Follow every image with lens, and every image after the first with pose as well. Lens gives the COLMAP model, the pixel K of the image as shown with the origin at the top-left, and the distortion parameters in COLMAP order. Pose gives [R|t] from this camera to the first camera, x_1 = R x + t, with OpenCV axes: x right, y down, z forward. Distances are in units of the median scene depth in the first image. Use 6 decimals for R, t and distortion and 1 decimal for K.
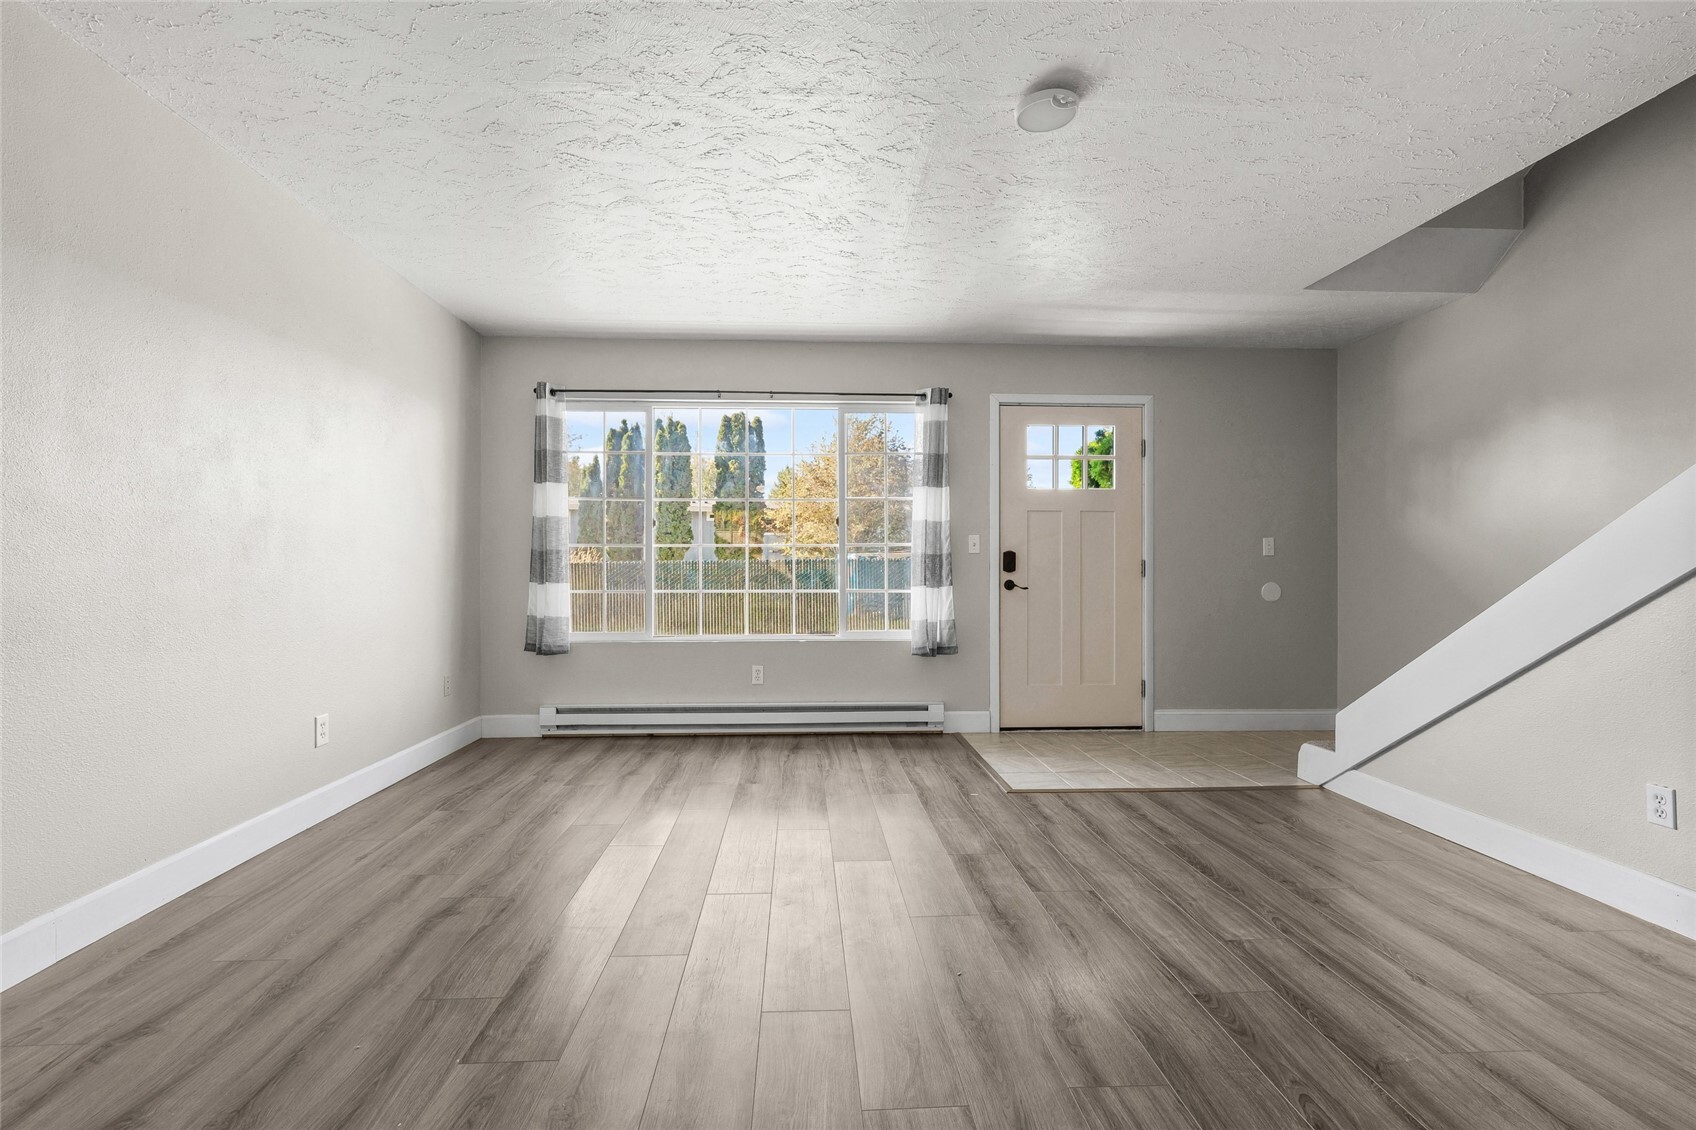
lens RADIAL K [[752.5, 0, 840.9], [0, 752.5, 567.3], [0, 0, 1]] dist [-0.003014, 0.000670]
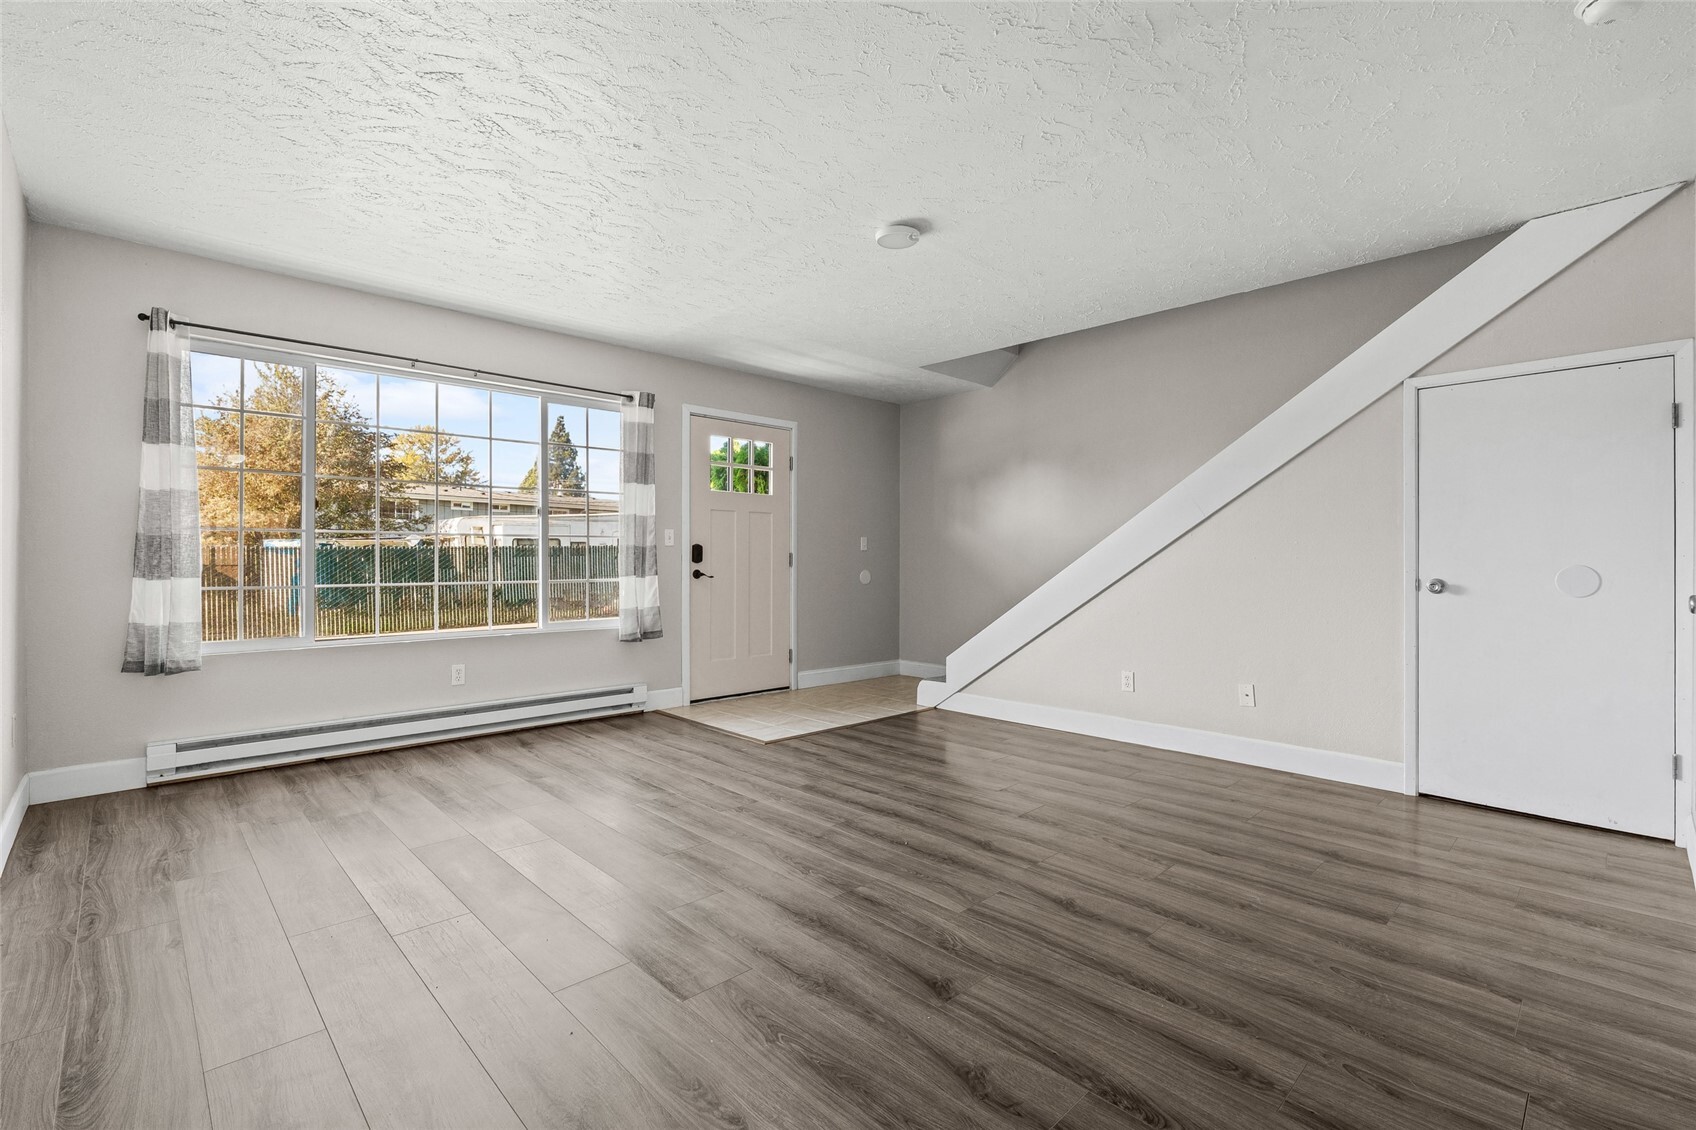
lens RADIAL K [[752.5, 0, 843.4], [0, 752.5, 558.6], [0, 0, 1]] dist [-0.003014, 0.000670]
pose [[0.757570, 0.002567, 0.652749, -0.363945], [-0.003935, 0.999992, 0.000635, -0.001634], [-0.652742, -0.003050, 0.757574, -0.003930]]
